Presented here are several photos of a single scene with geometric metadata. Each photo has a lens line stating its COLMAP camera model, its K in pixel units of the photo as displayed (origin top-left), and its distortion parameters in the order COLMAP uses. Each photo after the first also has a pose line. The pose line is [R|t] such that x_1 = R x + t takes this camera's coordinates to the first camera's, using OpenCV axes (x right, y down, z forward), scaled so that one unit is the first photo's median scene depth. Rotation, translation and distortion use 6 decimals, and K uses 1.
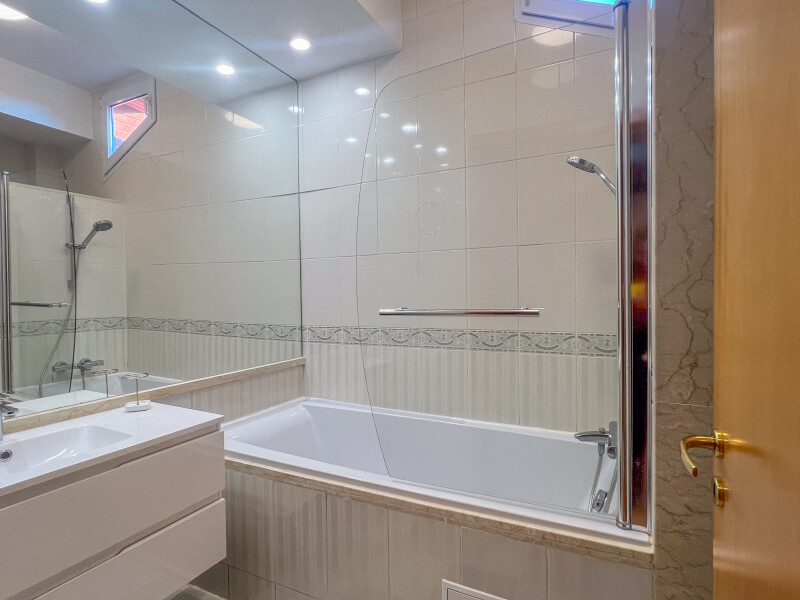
lens RADIAL K [[425.5, 0, 400.2], [0, 425.5, 299.1], [0, 0, 1]] dist [-0.006072, -0.000458]
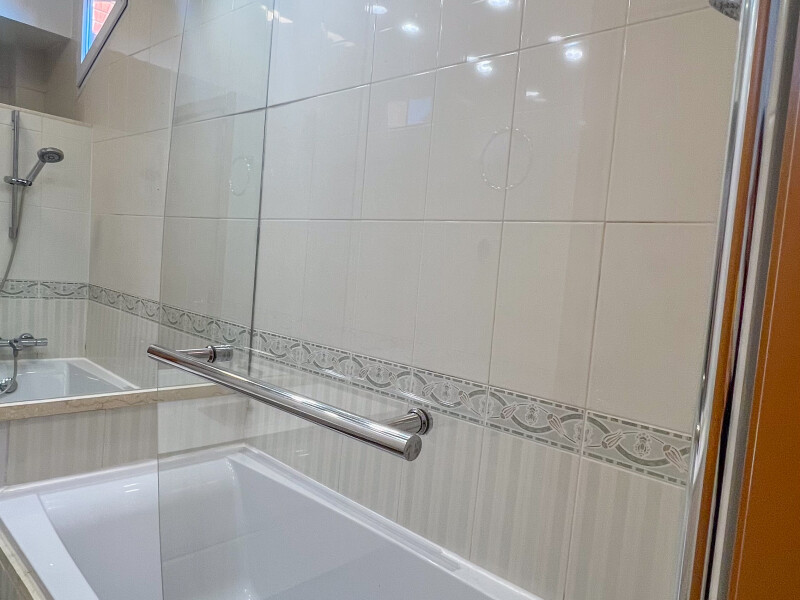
lens RADIAL K [[564.5, 0, 399.6], [0, 564.5, 305.5], [0, 0, 1]] dist [-0.022866, 0.008544]
pose [[0.951726, 0.109481, -0.286759, 0.189606], [-0.095427, 0.993467, 0.062582, -0.039318], [0.291738, -0.032196, 0.955956, 0.285953]]
